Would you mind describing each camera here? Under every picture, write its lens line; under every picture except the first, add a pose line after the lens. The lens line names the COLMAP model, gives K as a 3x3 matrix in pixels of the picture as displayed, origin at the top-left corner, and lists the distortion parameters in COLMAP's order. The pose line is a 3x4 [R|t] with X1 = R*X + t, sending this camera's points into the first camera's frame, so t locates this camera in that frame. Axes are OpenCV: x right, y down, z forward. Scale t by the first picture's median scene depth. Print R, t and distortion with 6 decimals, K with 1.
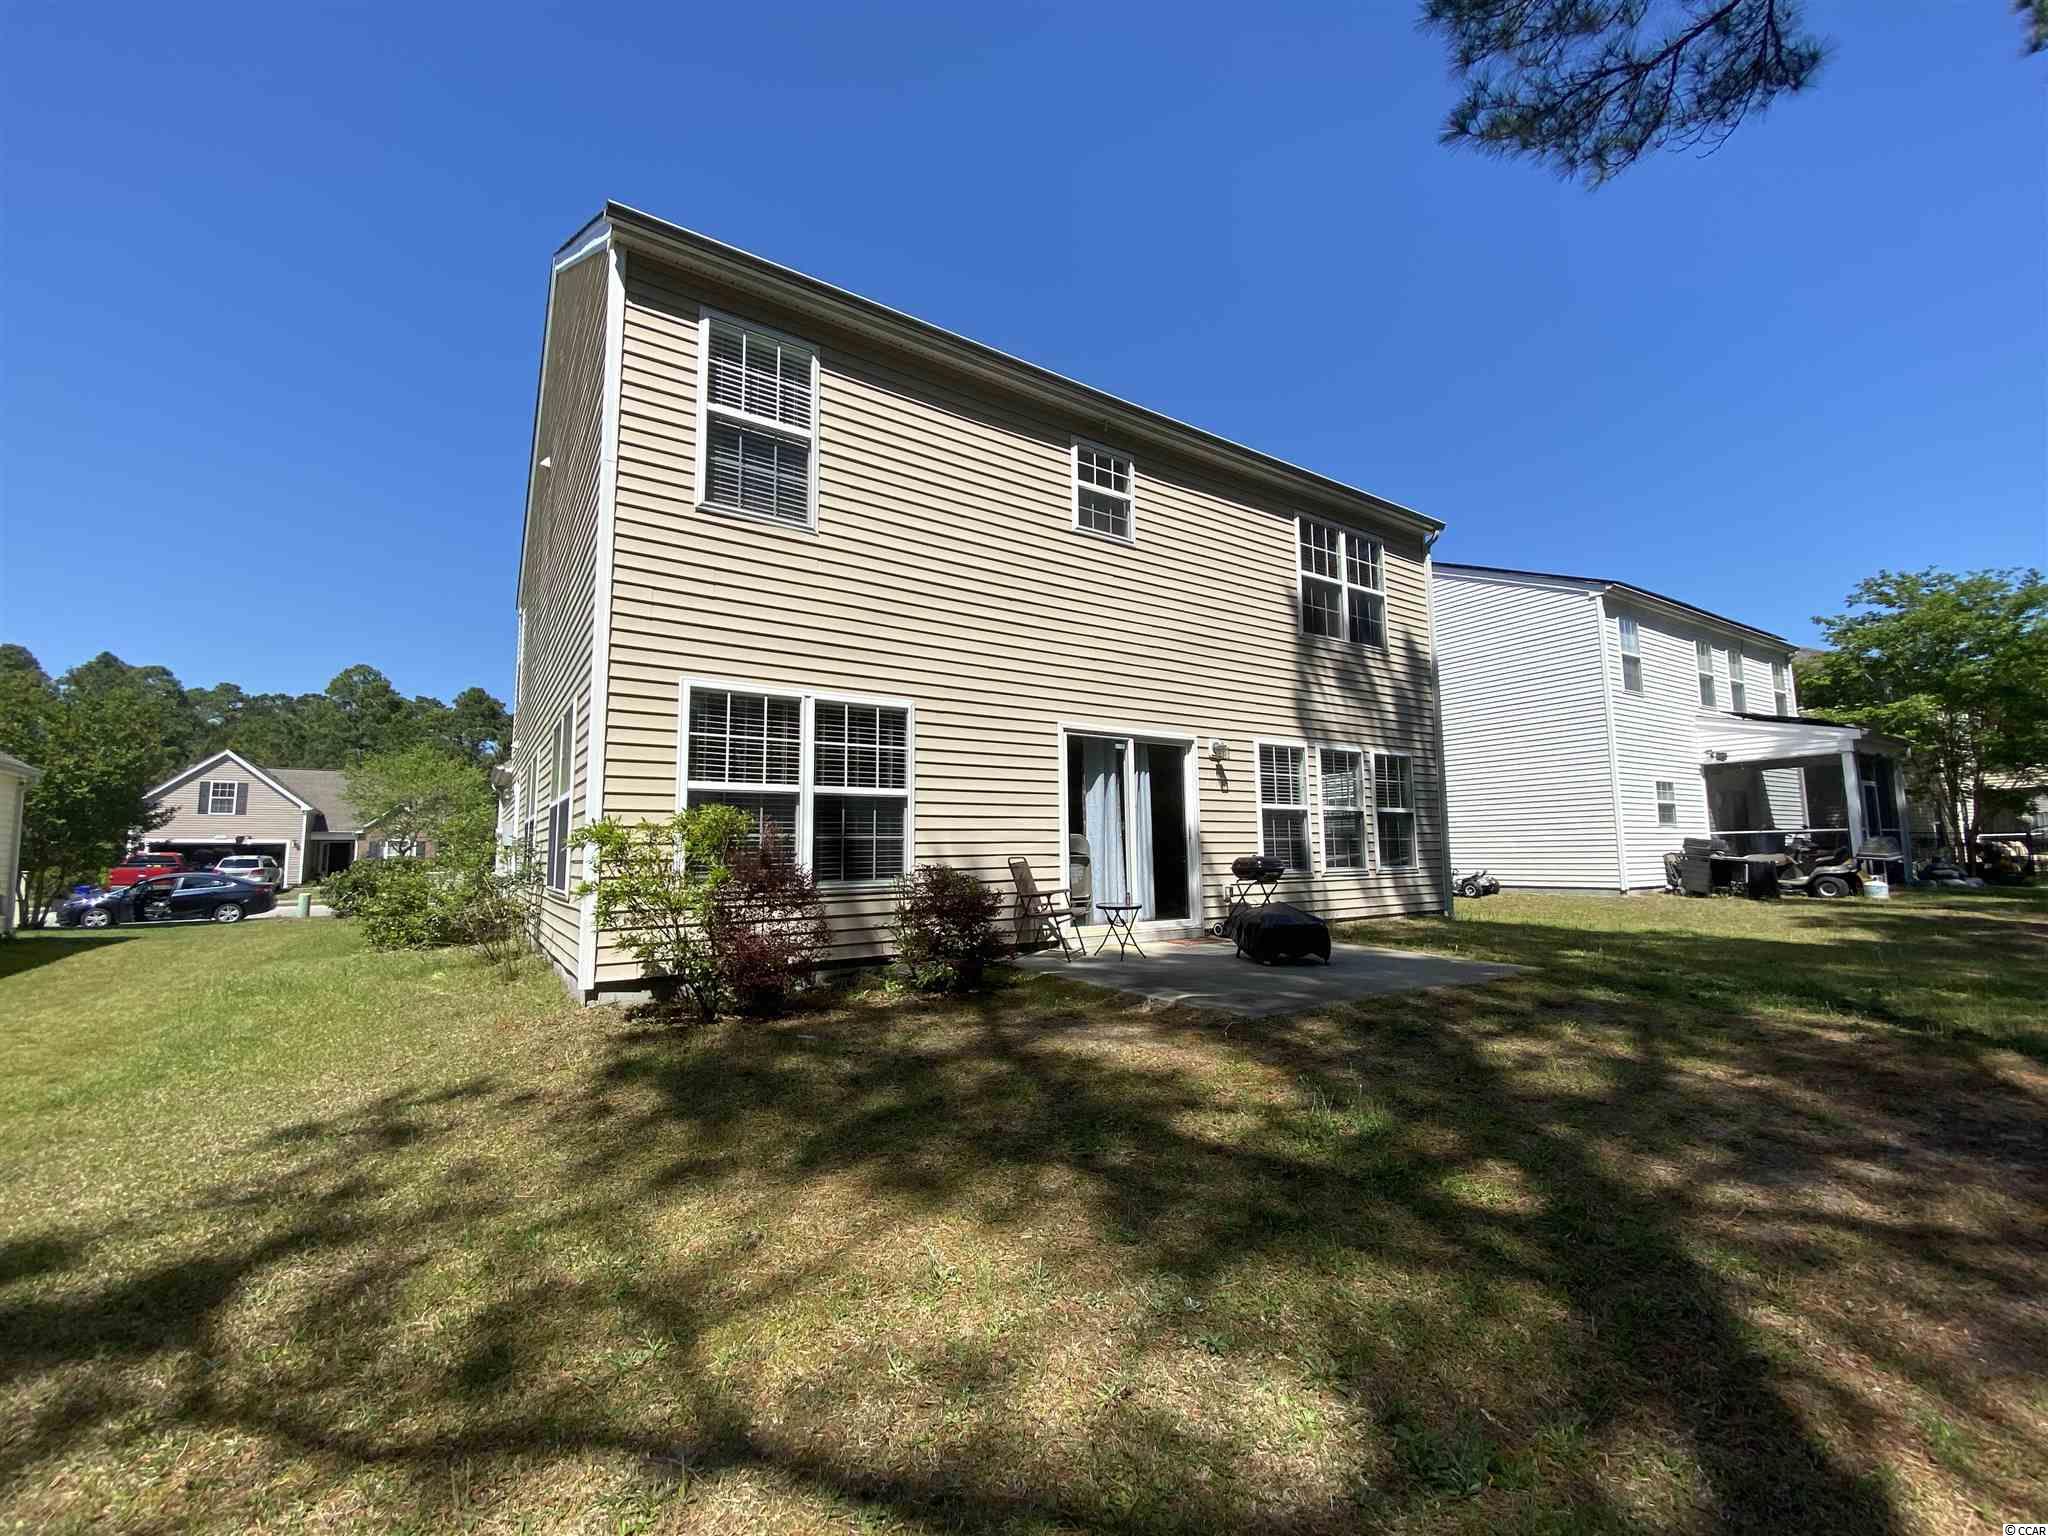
lens RADIAL K [[845.3, 0, 1015.9], [0, 845.3, 755.0], [0, 0, 1]] dist [-0.013168, -0.001420]
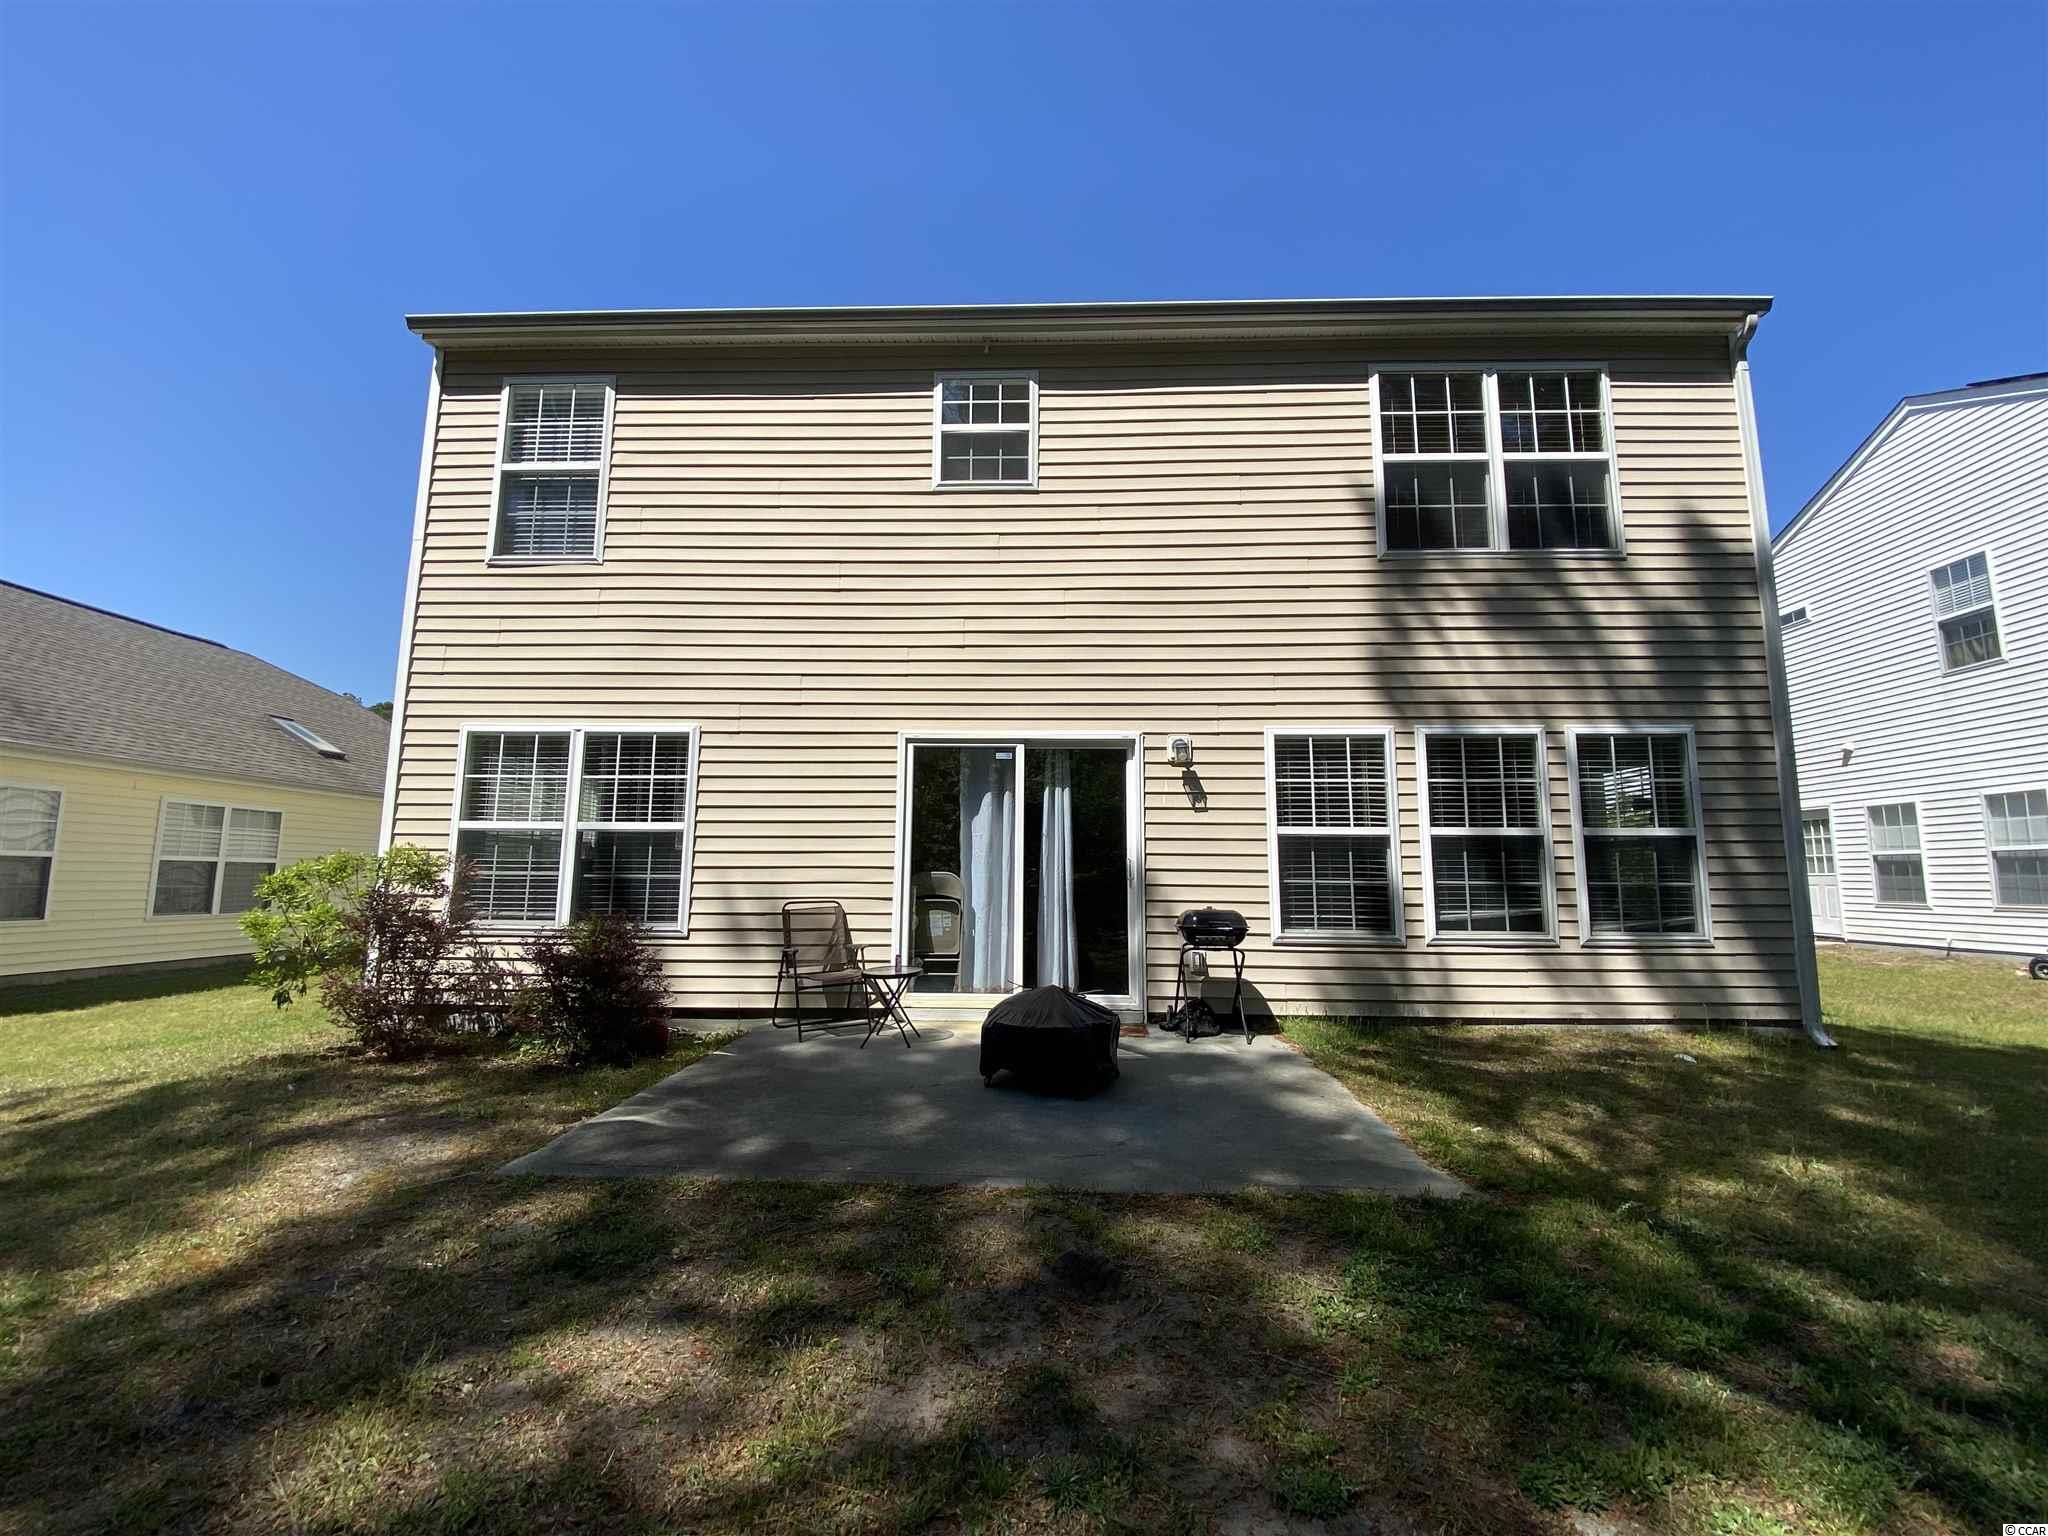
lens RADIAL K [[845.3, 0, 1027.1], [0, 845.3, 779.4], [0, 0, 1]] dist [-0.013168, -0.001420]
pose [[0.806349, -0.065092, -0.587847, 0.545786], [0.051683, 0.997878, -0.039601, 0.038838], [0.589178, 0.001550, 0.808002, 0.383341]]
